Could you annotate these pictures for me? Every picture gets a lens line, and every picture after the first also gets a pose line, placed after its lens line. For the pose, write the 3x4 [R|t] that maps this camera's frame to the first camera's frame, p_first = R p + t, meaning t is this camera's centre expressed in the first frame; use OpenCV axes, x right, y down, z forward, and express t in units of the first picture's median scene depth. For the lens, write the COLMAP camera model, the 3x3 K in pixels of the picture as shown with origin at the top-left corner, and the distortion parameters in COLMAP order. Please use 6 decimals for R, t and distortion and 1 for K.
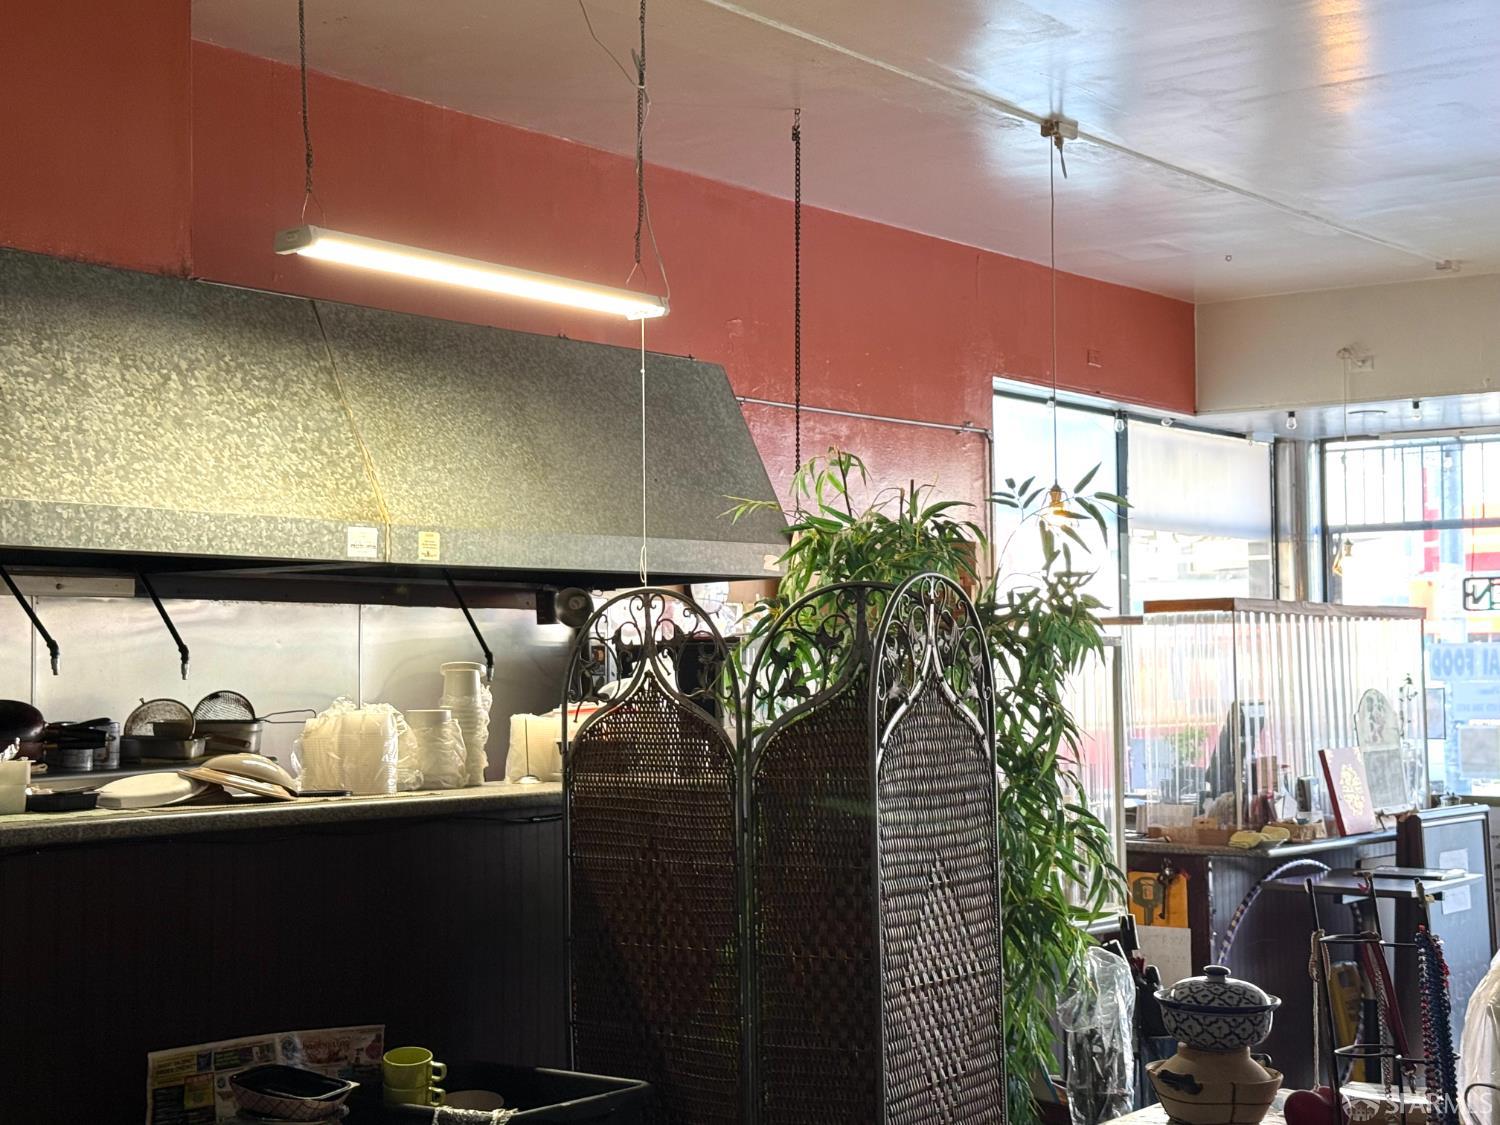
lens RADIAL K [[2236.2, 0, 748.9], [0, 2236.2, 561.5], [0, 0, 1]] dist [0.255598, 0.000000]
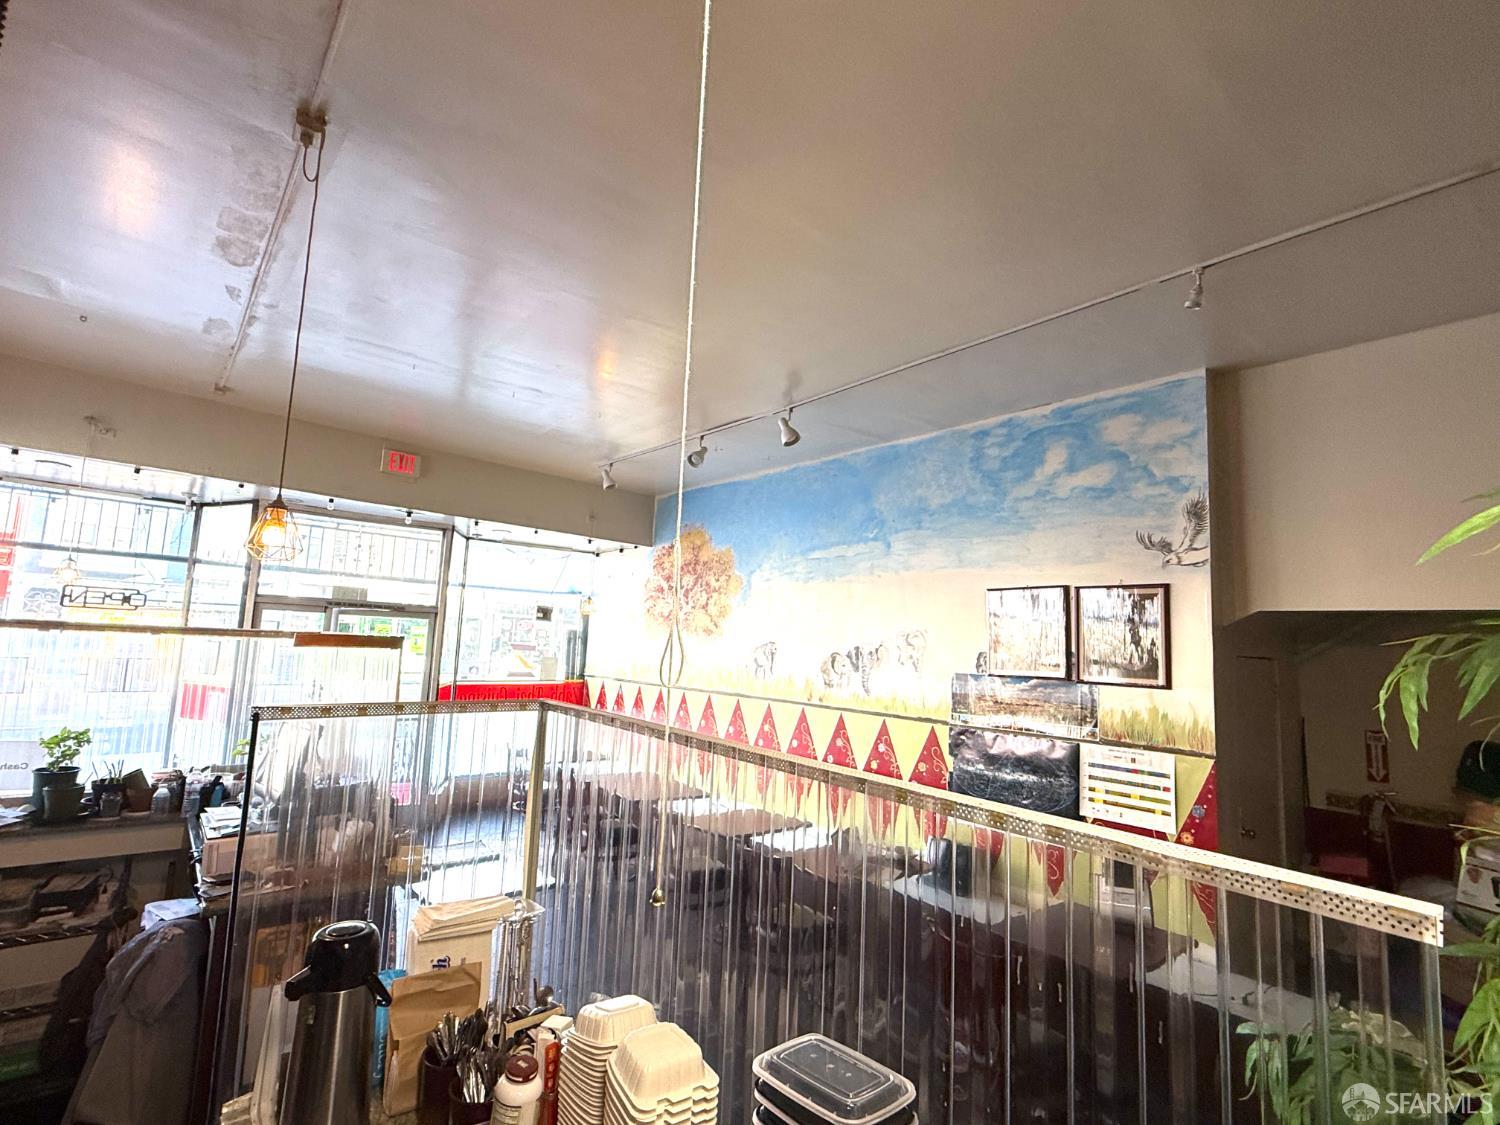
lens RADIAL K [[736.7, 0, 746.3], [0, 736.7, 560.0], [0, 0, 1]] dist [0.001534, -0.000291]
pose [[0.217028, 0.145572, 0.965250, -0.091881], [-0.107649, 0.986356, -0.124552, 0.005459], [-0.970212, -0.076877, 0.229737, 0.698114]]
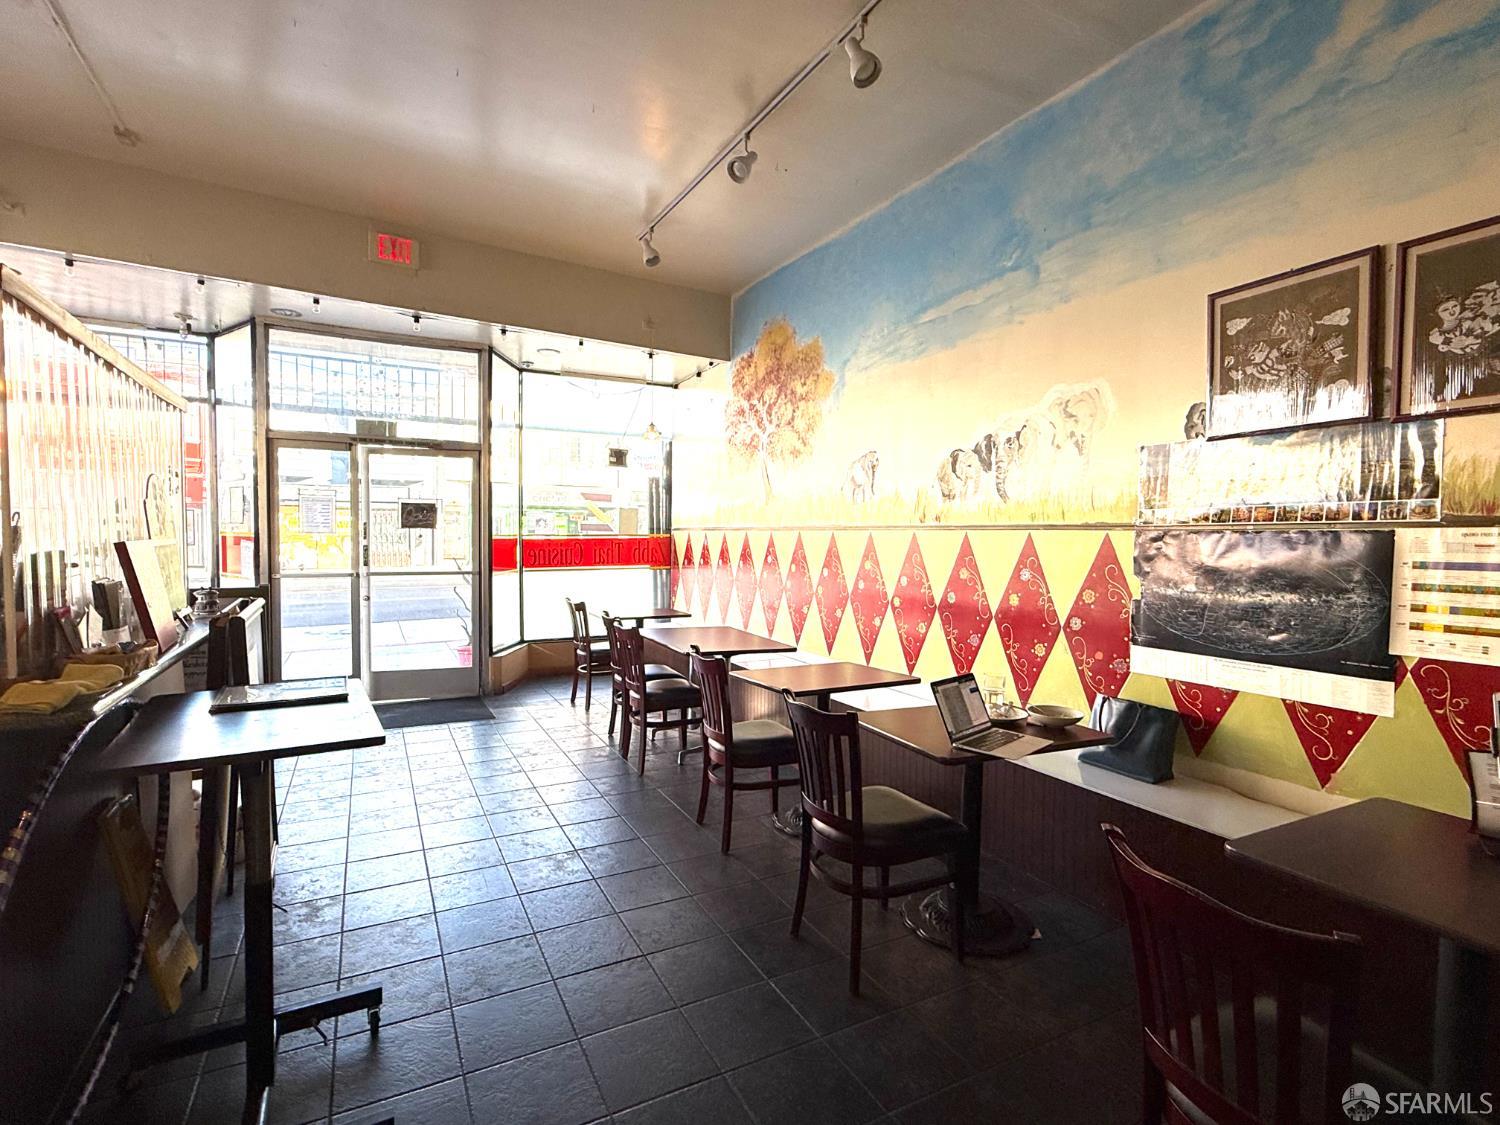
lens RADIAL K [[736.7, 0, 749.9], [0, 736.7, 564.7], [0, 0, 1]] dist [0.001534, -0.000291]
pose [[0.404218, -0.008062, 0.914627, 0.112677], [-0.073692, 0.996423, 0.041351, 0.062821], [-0.911689, -0.084116, 0.402178, 0.692152]]
